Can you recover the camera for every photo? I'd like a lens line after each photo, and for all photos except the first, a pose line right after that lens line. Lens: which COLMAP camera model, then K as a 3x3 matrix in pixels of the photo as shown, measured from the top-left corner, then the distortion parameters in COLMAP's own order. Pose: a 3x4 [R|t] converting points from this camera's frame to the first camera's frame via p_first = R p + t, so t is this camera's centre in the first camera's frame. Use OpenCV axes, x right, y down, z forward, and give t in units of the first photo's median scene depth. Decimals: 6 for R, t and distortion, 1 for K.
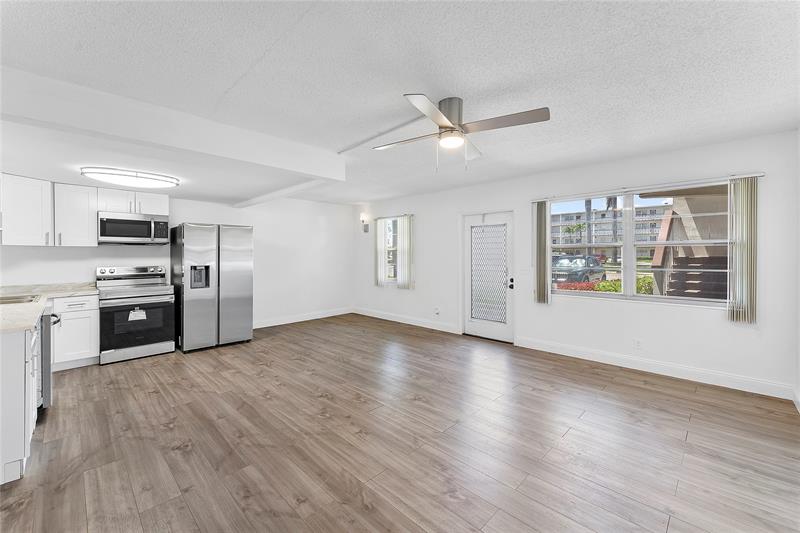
lens RADIAL K [[324.6, 0, 395.0], [0, 324.6, 257.4], [0, 0, 1]] dist [-0.000873, -0.000427]
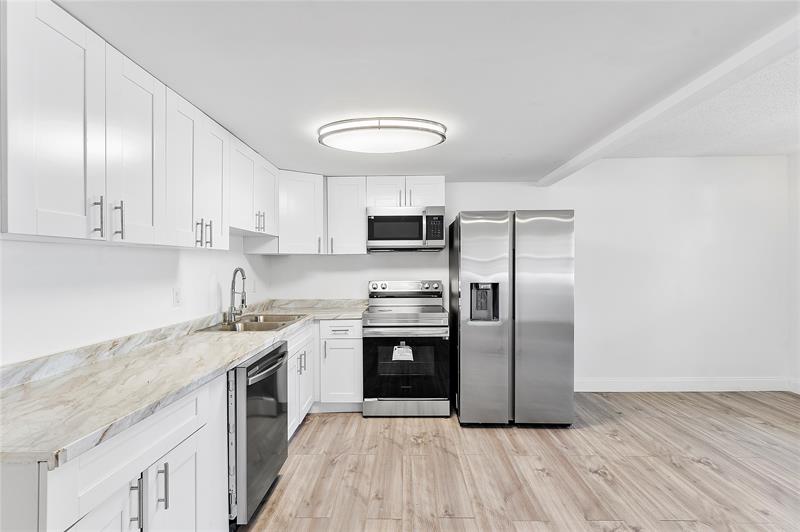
lens RADIAL K [[357.5, 0, 398.1], [0, 357.5, 266.1], [0, 0, 1]] dist [-0.002627, -0.000258]
pose [[0.688514, -0.001748, -0.725221, -0.262986], [-0.002458, 0.999986, -0.004744, -0.001303], [0.725219, 0.005049, 0.688500, 0.485526]]
